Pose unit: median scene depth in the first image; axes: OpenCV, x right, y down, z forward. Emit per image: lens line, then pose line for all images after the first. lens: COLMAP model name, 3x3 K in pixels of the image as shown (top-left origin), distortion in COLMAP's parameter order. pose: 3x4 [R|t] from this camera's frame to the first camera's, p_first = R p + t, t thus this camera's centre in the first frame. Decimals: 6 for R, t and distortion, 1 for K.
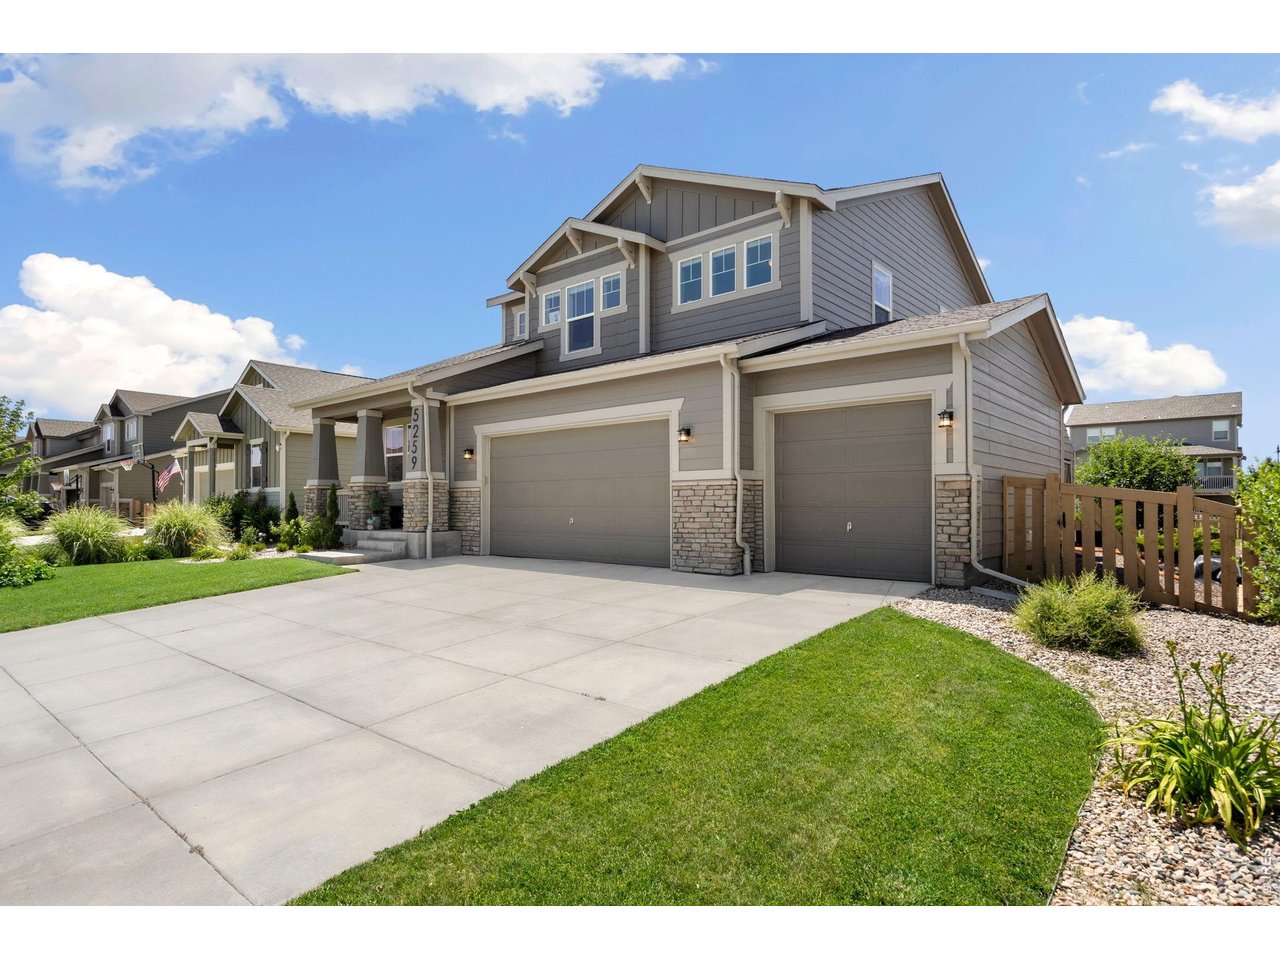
lens RADIAL K [[584.5, 0, 640.0], [0, 584.5, 480.0], [0, 0, 1]] dist [0.000613, -0.000305]
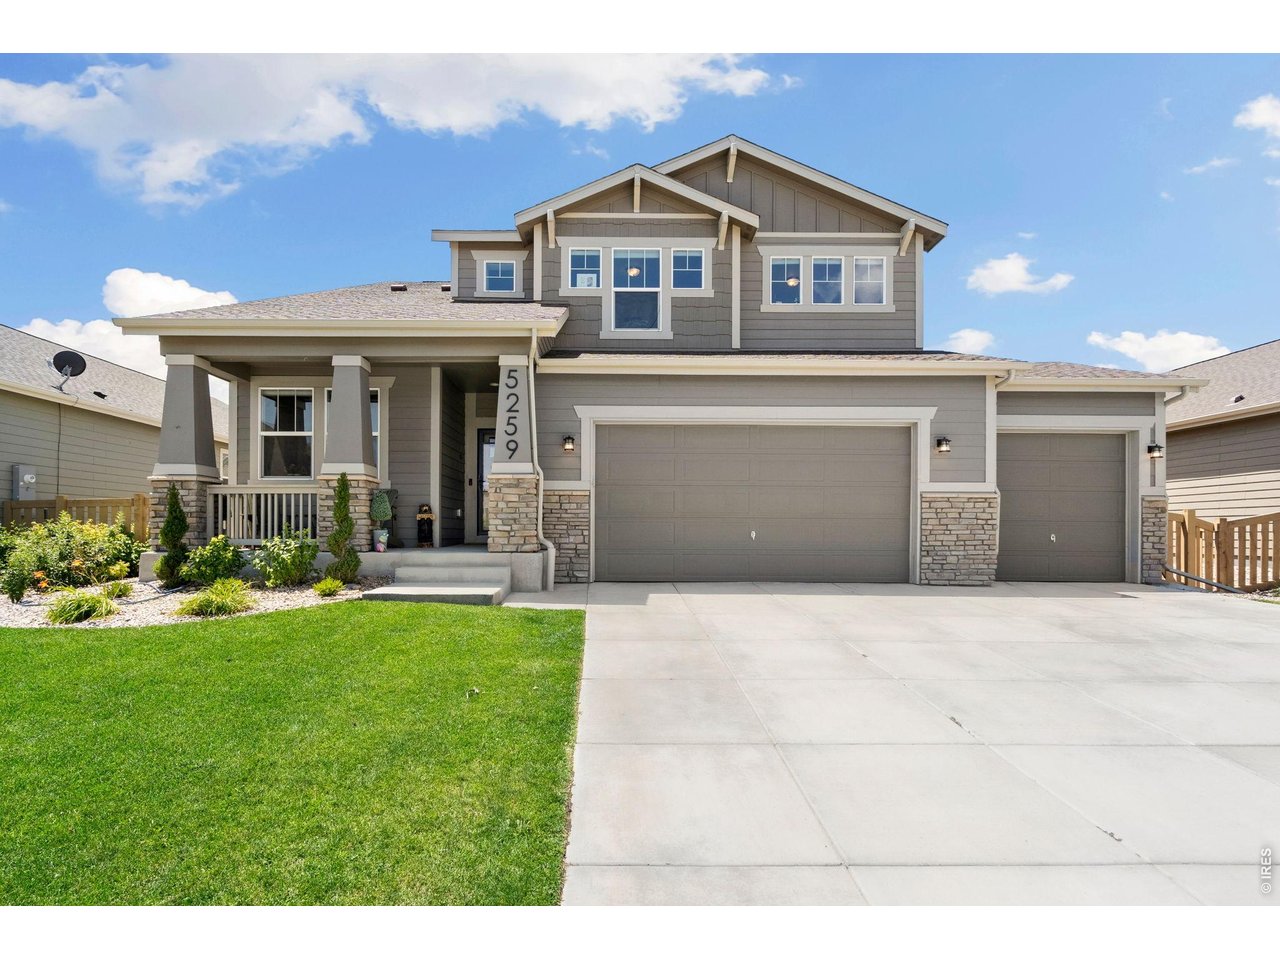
lens RADIAL K [[585.8, 0, 638.5], [0, 585.8, 516.1], [0, 0, 1]] dist [-0.001615, -0.000155]
pose [[0.812200, 0.018596, 0.583082, -0.650942], [-0.033761, 0.999315, 0.015157, 0.031330], [-0.582401, -0.031996, 0.812272, 0.361019]]
